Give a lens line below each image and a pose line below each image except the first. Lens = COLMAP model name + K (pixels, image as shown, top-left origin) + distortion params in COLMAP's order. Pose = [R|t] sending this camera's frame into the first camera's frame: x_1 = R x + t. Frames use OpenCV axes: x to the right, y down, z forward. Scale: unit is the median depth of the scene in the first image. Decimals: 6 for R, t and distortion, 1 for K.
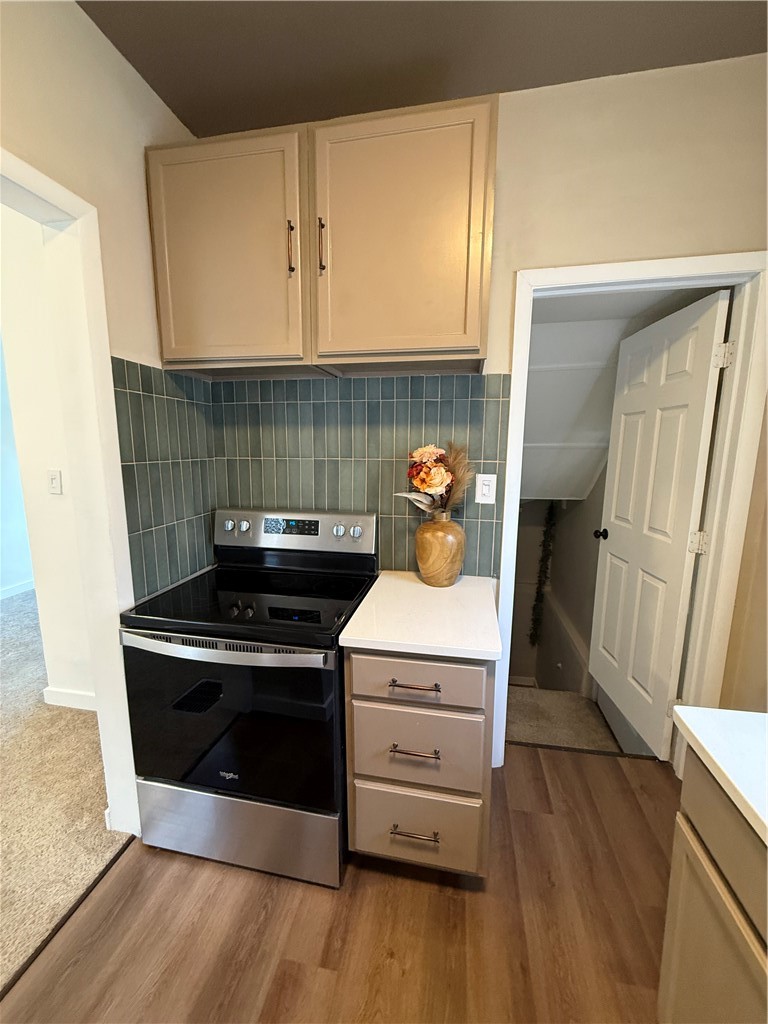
lens RADIAL K [[411.0, 0, 383.9], [0, 411.0, 509.2], [0, 0, 1]] dist [-0.000224, 0.000434]
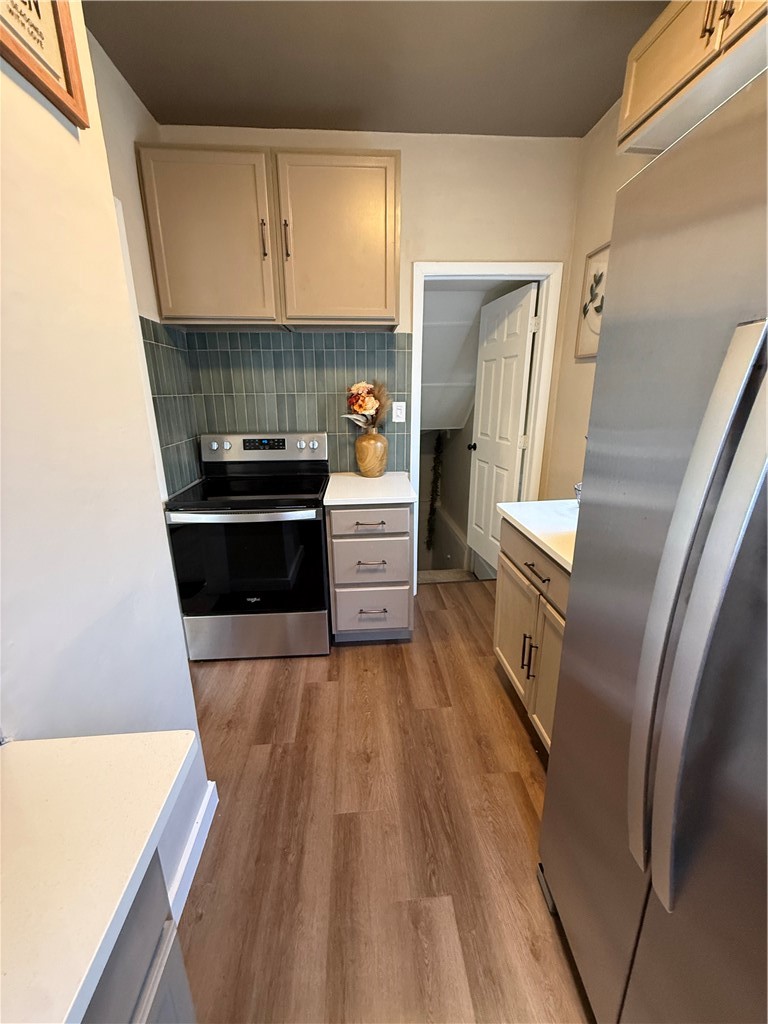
lens RADIAL K [[411.0, 0, 384.9], [0, 411.0, 510.6], [0, 0, 1]] dist [-0.000224, 0.000434]
pose [[0.965468, -0.083117, 0.246906, -0.221605], [0.050927, 0.989669, 0.134018, 0.112428], [-0.255495, -0.116816, 0.959727, -0.516536]]
